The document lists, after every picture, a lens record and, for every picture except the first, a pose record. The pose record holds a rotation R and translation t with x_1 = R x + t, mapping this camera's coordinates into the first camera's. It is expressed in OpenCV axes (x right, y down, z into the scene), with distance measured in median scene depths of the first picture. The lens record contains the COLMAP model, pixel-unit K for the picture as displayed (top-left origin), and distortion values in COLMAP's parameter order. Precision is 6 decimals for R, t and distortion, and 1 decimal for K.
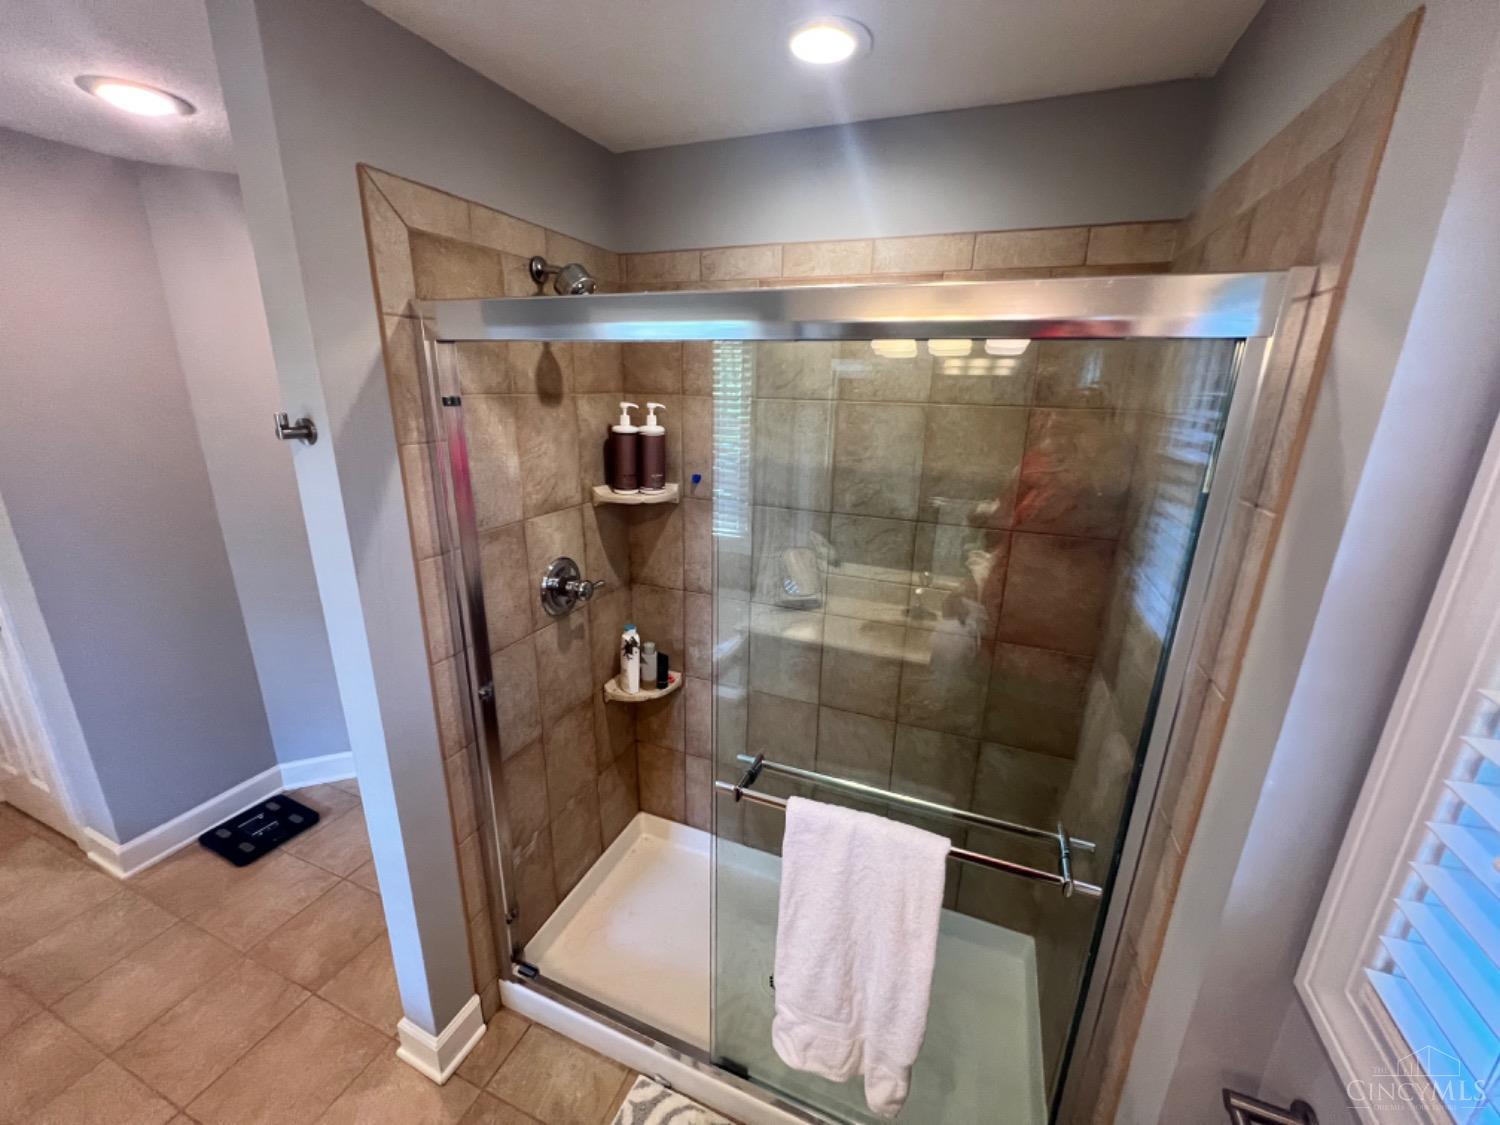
lens RADIAL K [[600.5, 0, 750.0], [0, 600.5, 562.5], [0, 0, 1]] dist [-0.001999, 0.000350]
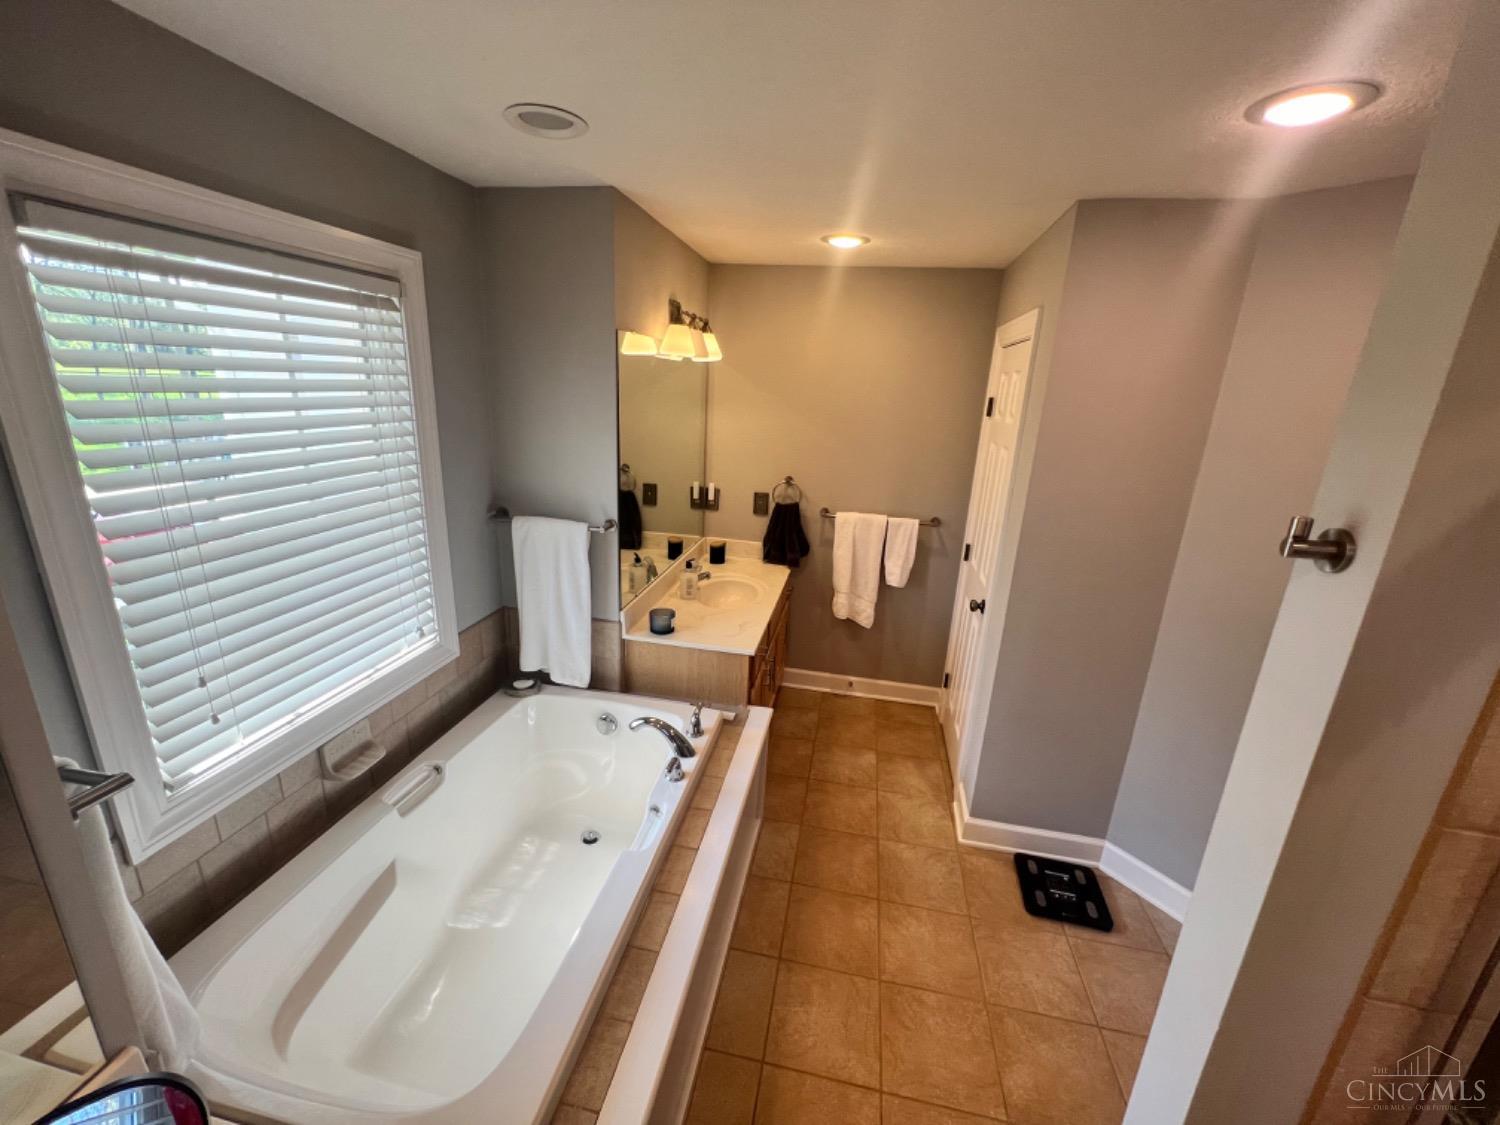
lens RADIAL K [[600.5, 0, 750.0], [0, 600.5, 562.5], [0, 0, 1]] dist [-0.001999, 0.000350]
pose [[0.185304, 0.266067, -0.945976, -0.149436], [-0.320599, 0.926344, 0.197745, -0.075201], [0.928913, 0.266636, 0.256956, 0.164850]]
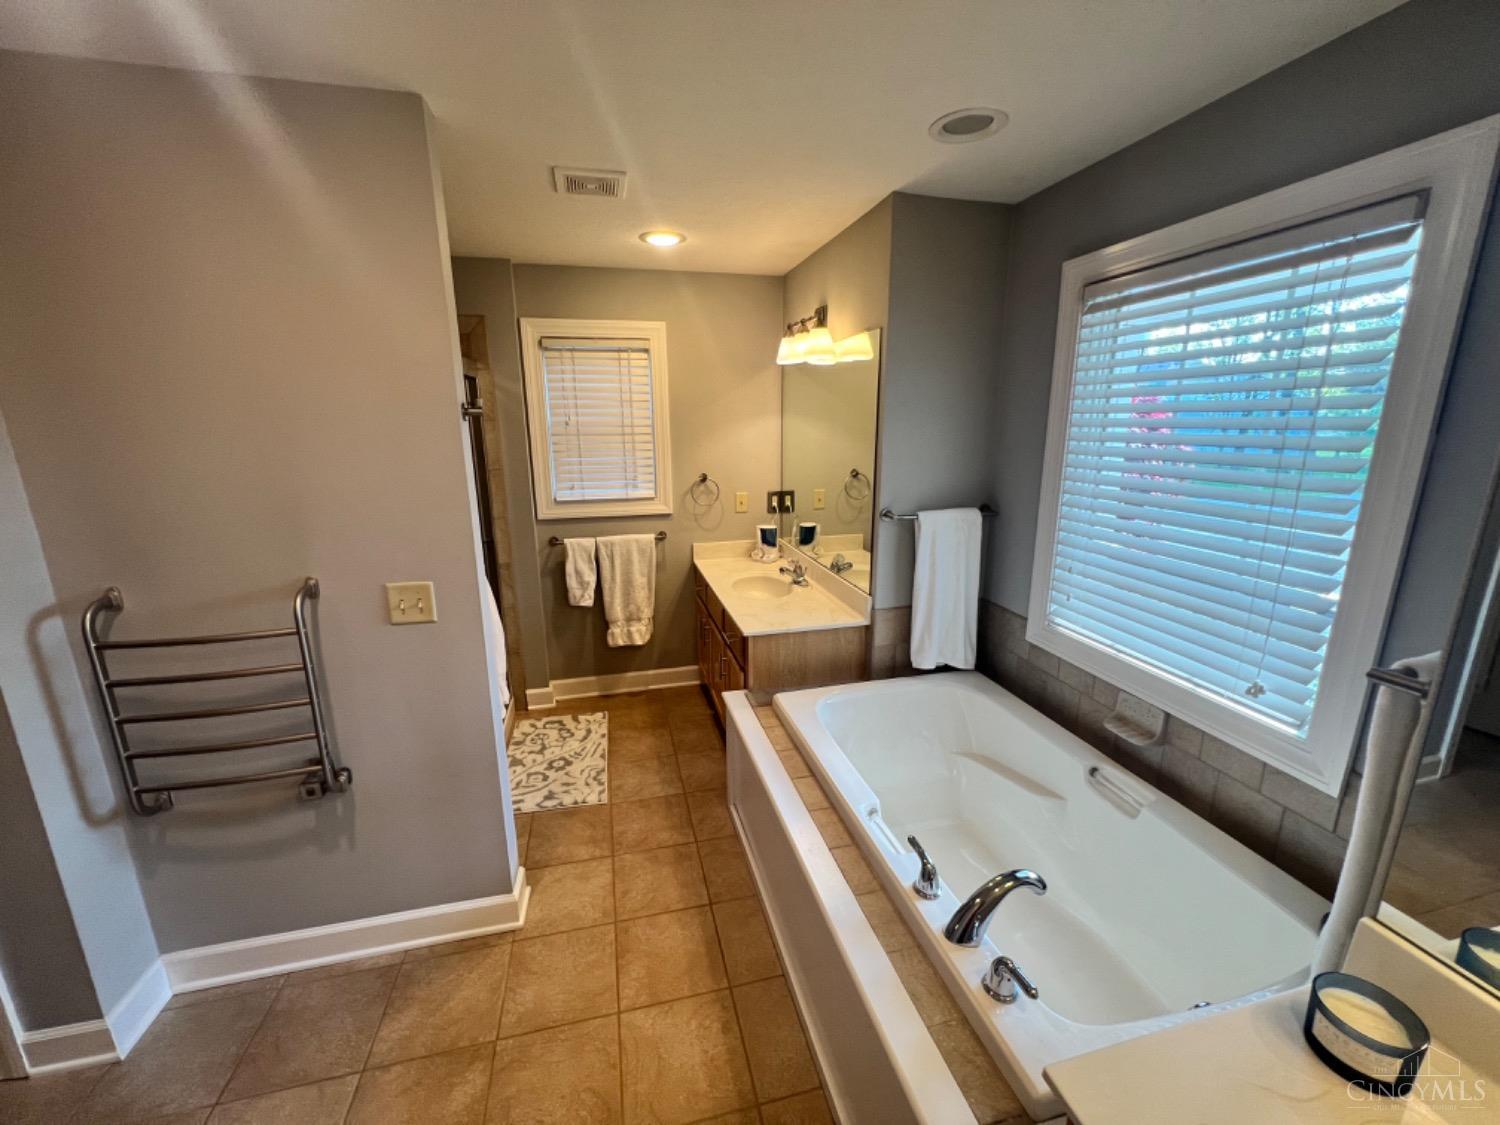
lens RADIAL K [[600.5, 0, 750.0], [0, 600.5, 562.5], [0, 0, 1]] dist [-0.001999, 0.000350]
pose [[-0.577623, -0.205060, 0.790128, -1.264981], [0.227603, 0.889091, 0.397133, -0.171830], [-0.783932, 0.409228, -0.466887, 0.681339]]
